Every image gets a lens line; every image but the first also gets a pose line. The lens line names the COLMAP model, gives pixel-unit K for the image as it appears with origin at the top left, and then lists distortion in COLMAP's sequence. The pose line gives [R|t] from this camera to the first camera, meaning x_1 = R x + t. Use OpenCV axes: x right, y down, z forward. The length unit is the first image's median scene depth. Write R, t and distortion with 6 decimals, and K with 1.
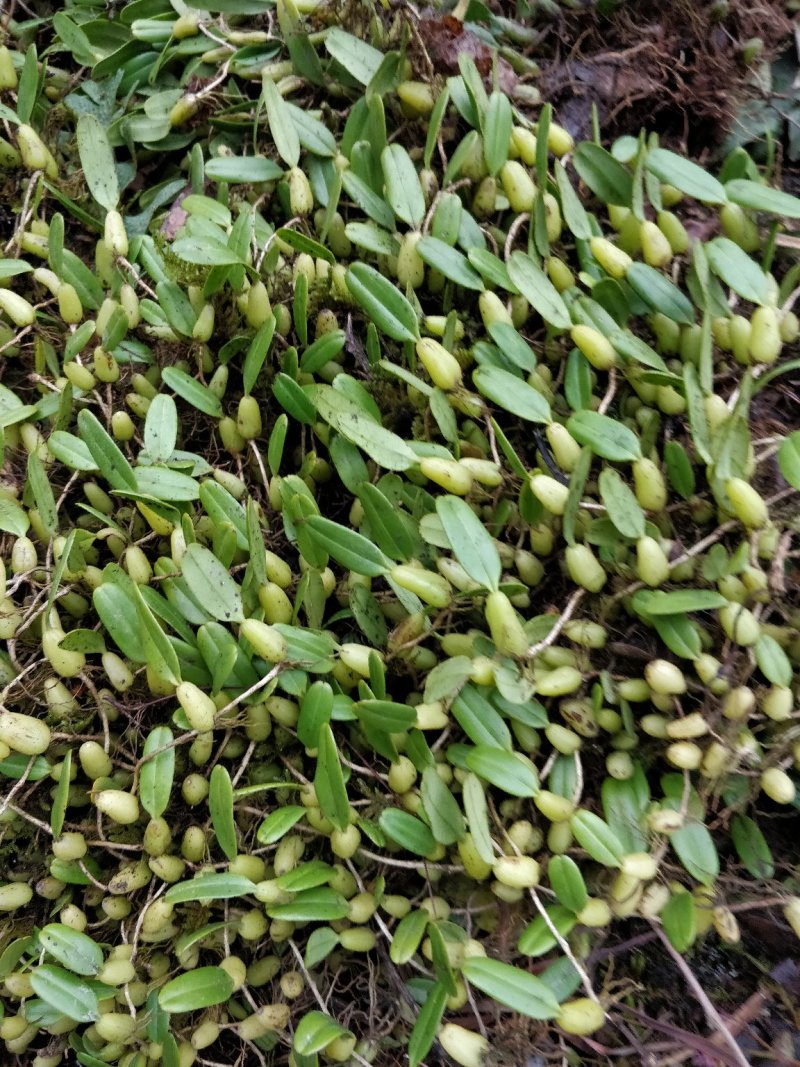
lens RADIAL K [[1030.6, 0, 400.0], [0, 1030.6, 533.5], [0, 0, 1]] dist [-0.001349, -0.007222]
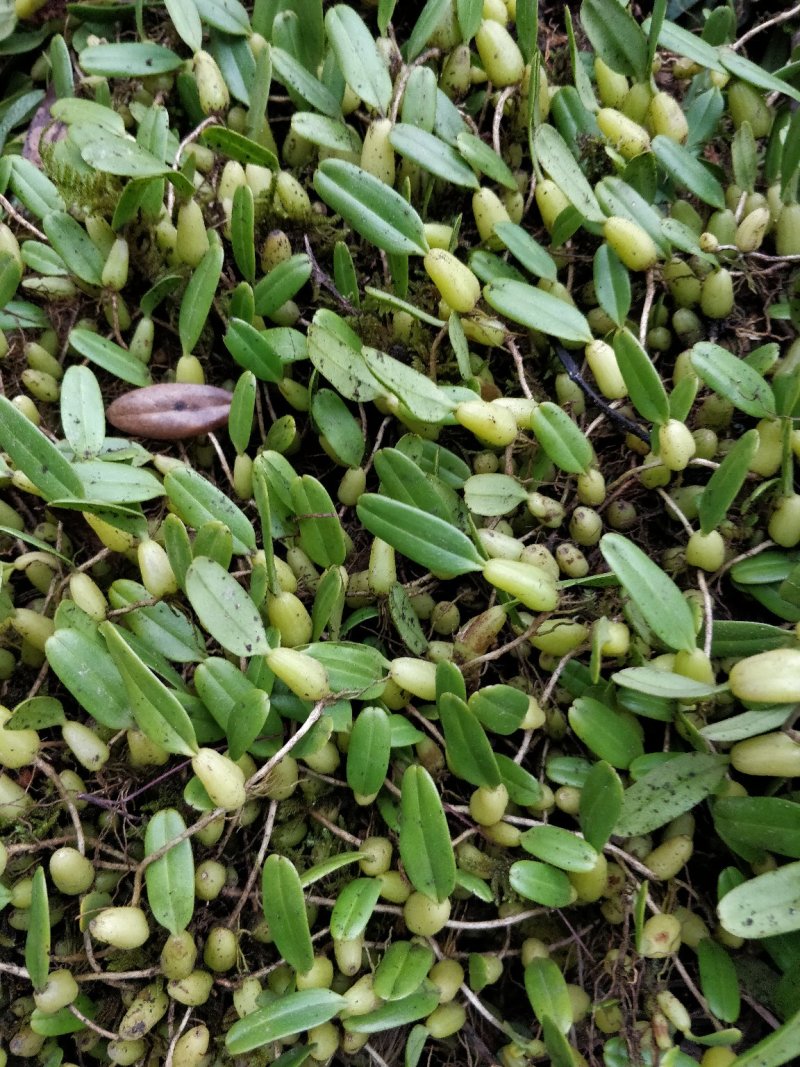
lens RADIAL K [[1030.6, 0, 400.0], [0, 1030.6, 533.5], [0, 0, 1]] dist [-0.001349, -0.007222]
pose [[0.971832, -0.143323, 0.187085, -0.163864], [0.136533, 0.989435, 0.048758, -0.019114], [-0.192097, -0.021842, 0.981133, 0.229929]]
